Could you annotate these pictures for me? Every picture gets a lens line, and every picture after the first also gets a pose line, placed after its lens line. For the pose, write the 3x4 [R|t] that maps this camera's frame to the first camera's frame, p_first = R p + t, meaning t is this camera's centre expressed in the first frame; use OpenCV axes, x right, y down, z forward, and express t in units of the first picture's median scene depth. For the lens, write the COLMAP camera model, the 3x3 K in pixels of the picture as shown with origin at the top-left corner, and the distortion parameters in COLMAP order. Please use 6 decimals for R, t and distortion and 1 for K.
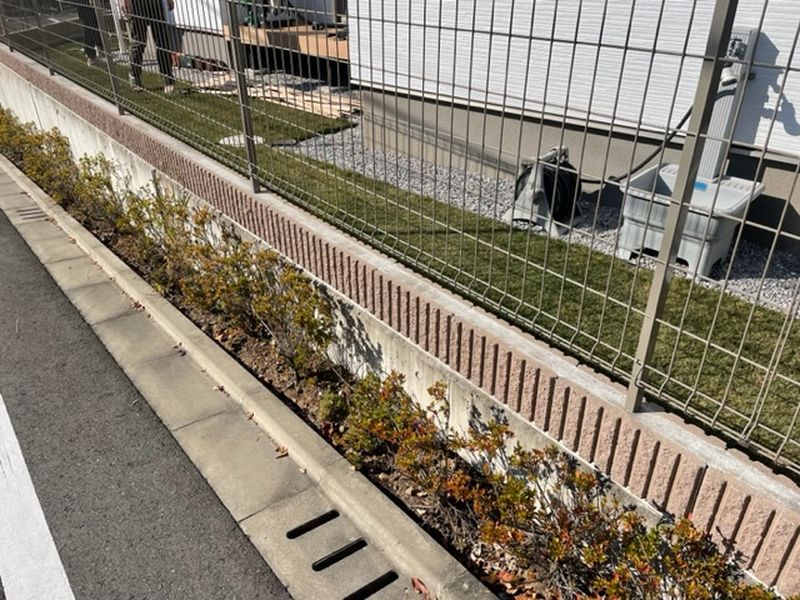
lens RADIAL K [[603.5, 0, 400.4], [0, 603.5, 299.3], [0, 0, 1]] dist [-0.014933, -0.009859]
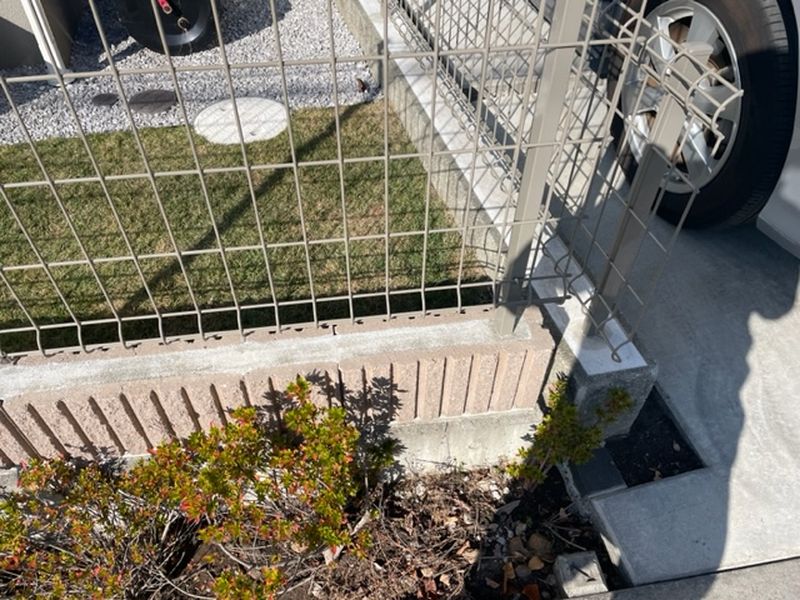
lens RADIAL K [[603.5, 0, 398.9], [0, 603.5, 300.2], [0, 0, 1]] dist [-0.014933, -0.009859]
pose [[0.504510, -0.617042, 0.603928, 0.385423], [0.415423, 0.786664, 0.456710, 0.033986], [-0.756897, 0.020470, 0.653213, 0.097665]]
